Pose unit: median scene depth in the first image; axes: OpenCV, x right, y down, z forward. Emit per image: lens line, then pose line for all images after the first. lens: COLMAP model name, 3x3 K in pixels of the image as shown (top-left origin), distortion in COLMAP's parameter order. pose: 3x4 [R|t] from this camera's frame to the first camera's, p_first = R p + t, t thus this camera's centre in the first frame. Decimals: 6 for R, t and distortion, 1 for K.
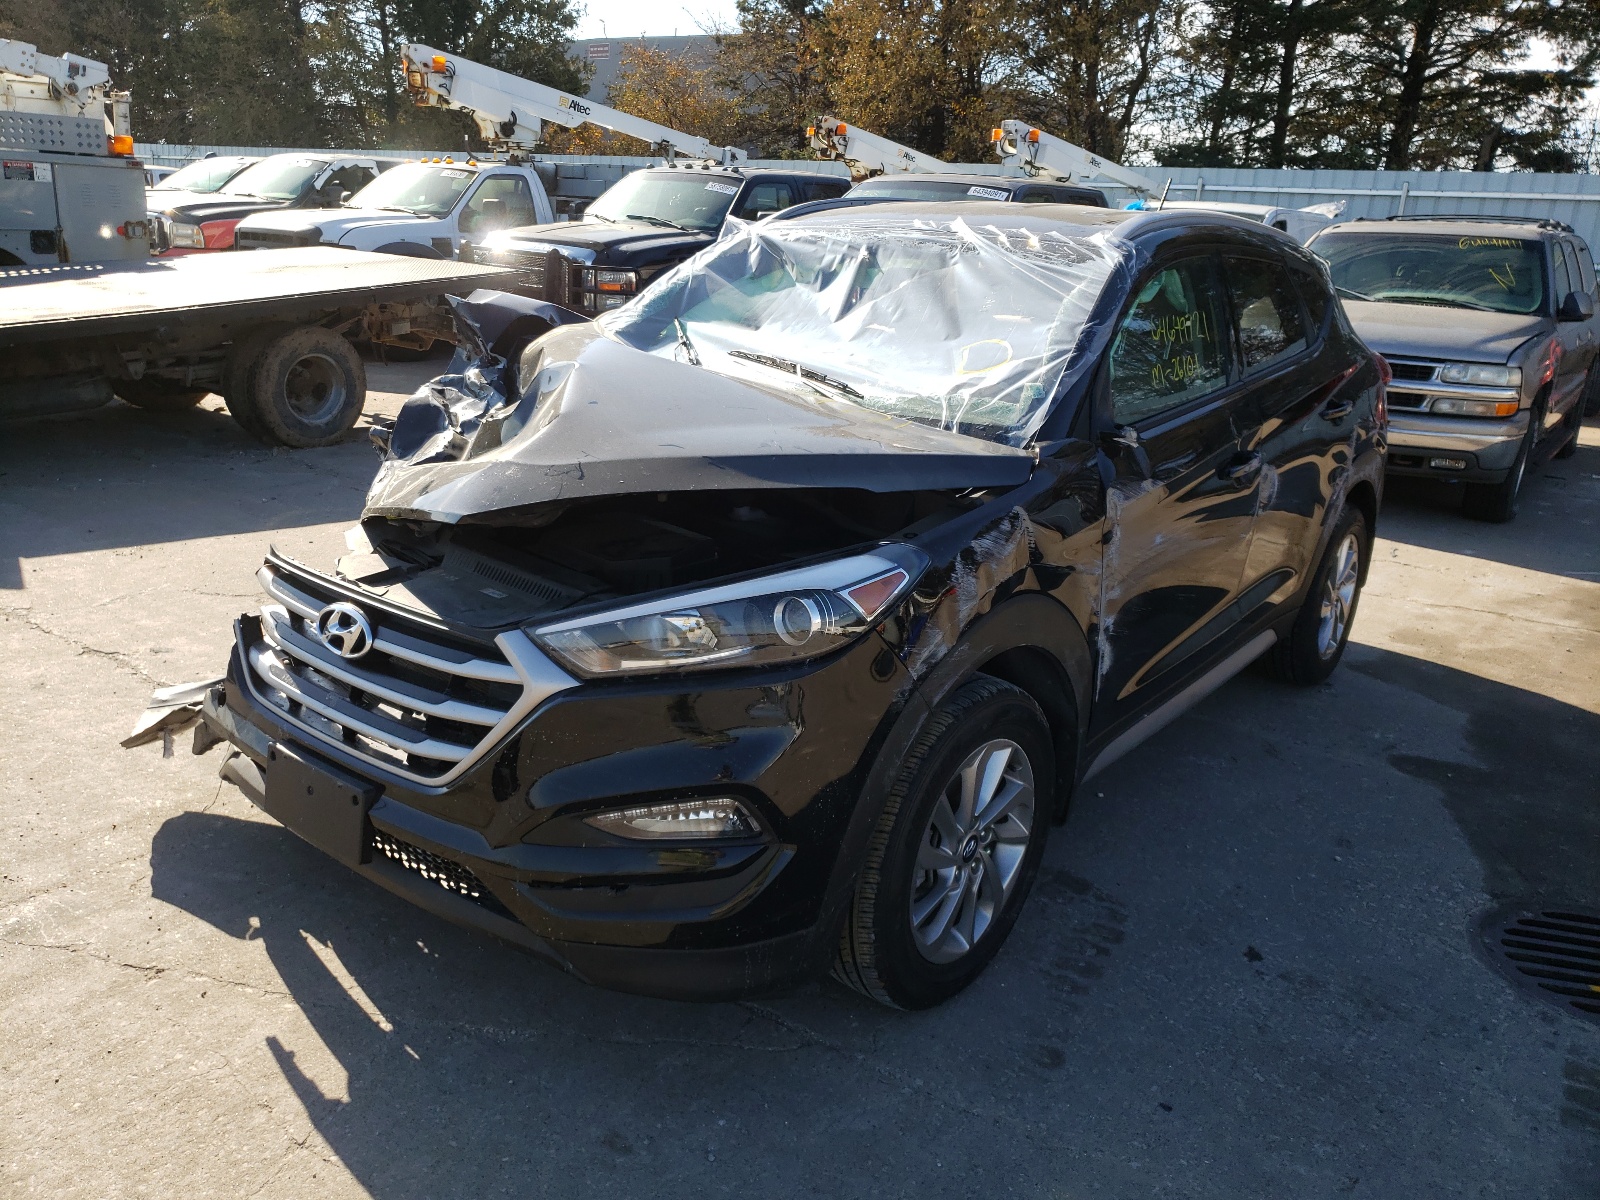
lens RADIAL K [[1251.7, 0, 799.9], [0, 1251.7, 546.3], [0, 0, 1]] dist [-0.015529, 0.000309]
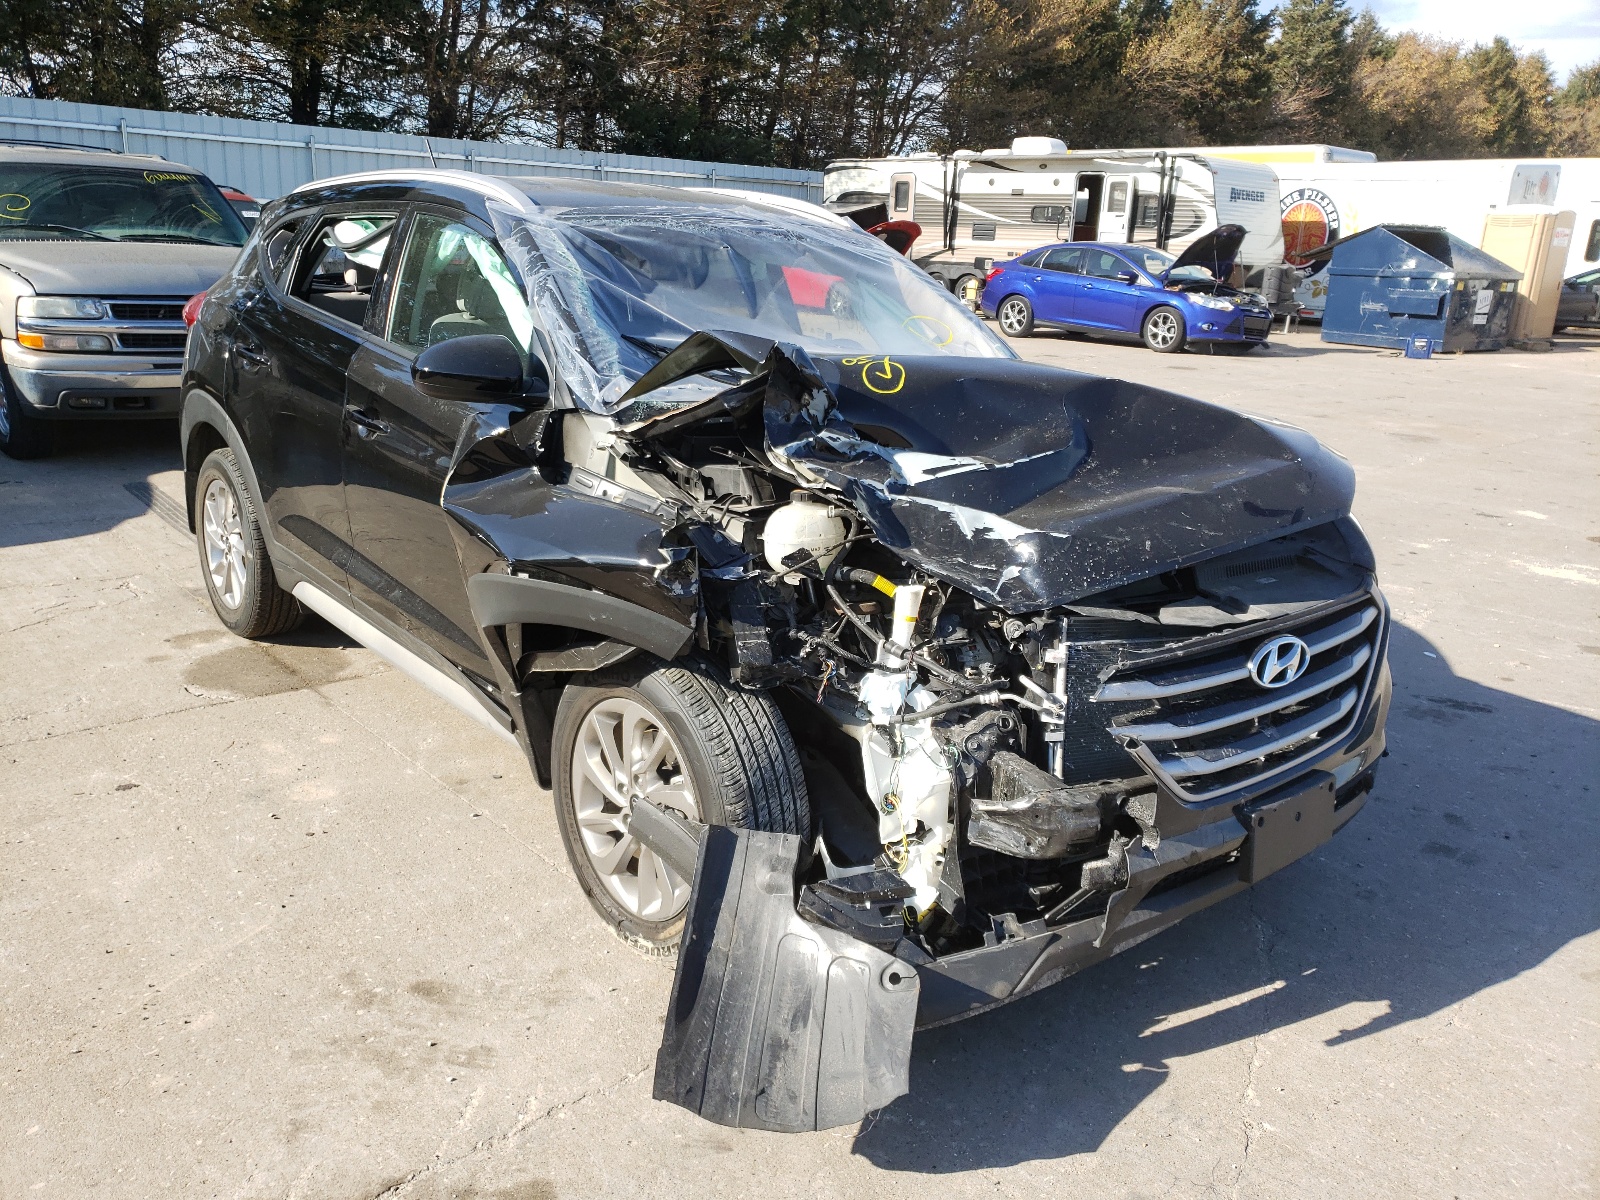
lens RADIAL K [[1251.7, 0, 799.9], [0, 1251.7, 546.3], [0, 0, 1]] dist [-0.015529, 0.000309]
pose [[0.227199, -0.288363, 0.930176, -1.215291], [0.219515, 0.945738, 0.239569, -0.303946], [-0.948785, 0.149758, 0.278170, 0.944304]]
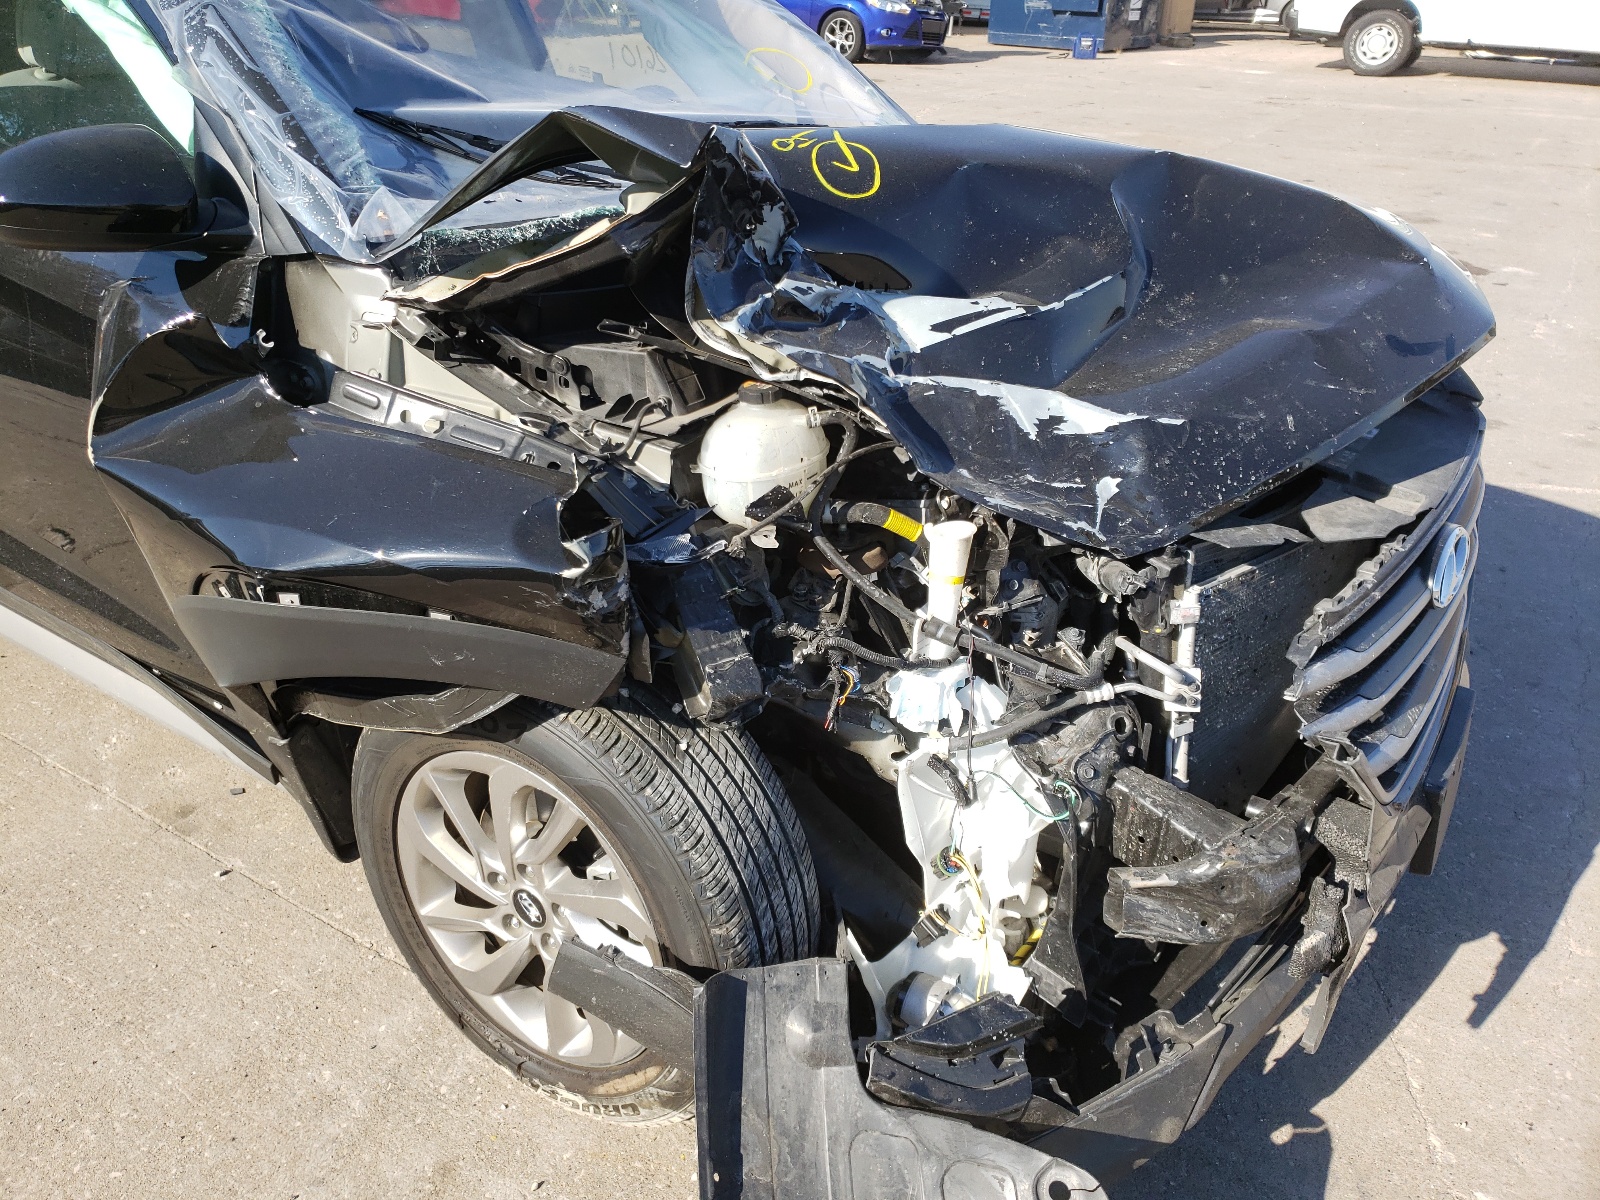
lens RADIAL K [[1251.7, 0, 799.9], [0, 1251.7, 546.3], [0, 0, 1]] dist [-0.015529, 0.000309]
pose [[-0.052036, -0.490830, 0.869700, -0.848692], [0.219509, 0.843960, 0.489436, -0.325023], [-0.974222, 0.216375, 0.063825, 1.159956]]
